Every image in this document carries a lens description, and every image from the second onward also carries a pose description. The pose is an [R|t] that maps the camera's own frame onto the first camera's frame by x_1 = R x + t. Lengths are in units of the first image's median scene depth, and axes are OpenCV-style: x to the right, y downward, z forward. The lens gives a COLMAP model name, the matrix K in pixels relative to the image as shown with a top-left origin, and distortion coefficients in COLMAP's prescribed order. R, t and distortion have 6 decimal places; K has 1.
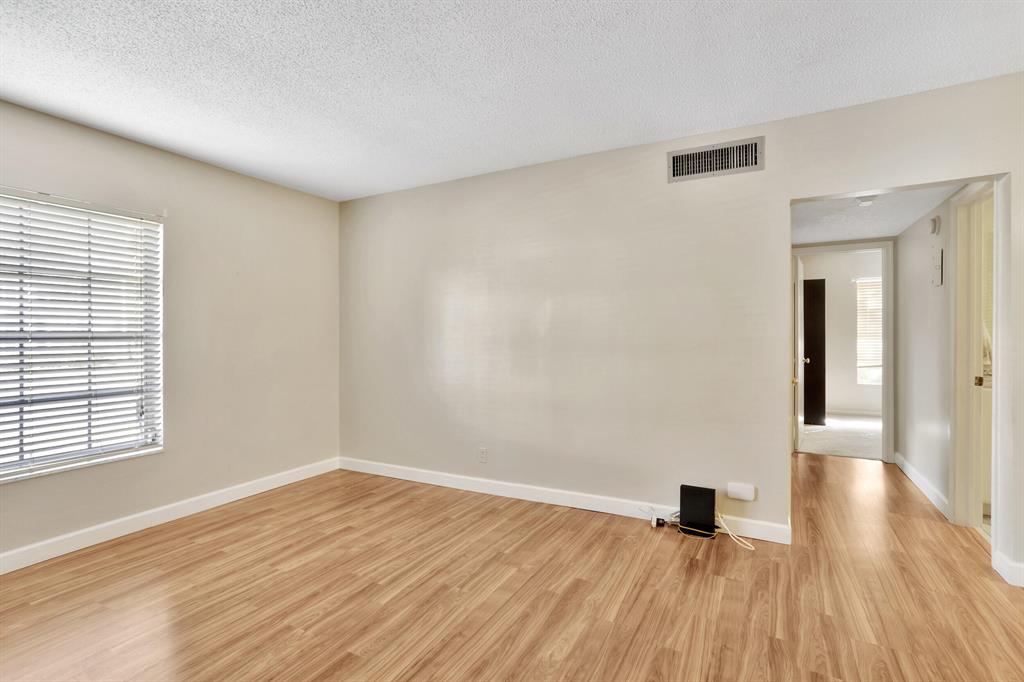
lens RADIAL K [[490.5, 0, 512.0], [0, 490.5, 337.2], [0, 0, 1]] dist [-0.039163, 0.031447]
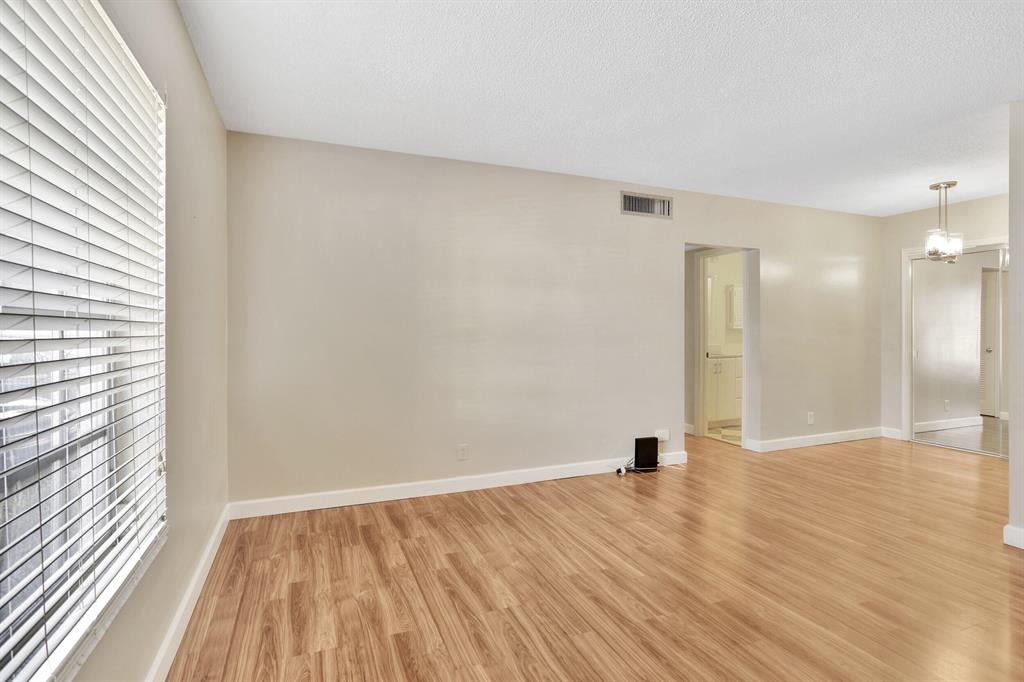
lens RADIAL K [[495.2, 0, 507.9], [0, 495.2, 333.9], [0, 0, 1]] dist [-0.022413, 0.000204]
pose [[0.635893, 0.006387, 0.771751, -0.937738], [-0.002802, 0.999978, -0.005968, 0.019262], [-0.771772, 0.001633, 0.635897, 0.395529]]
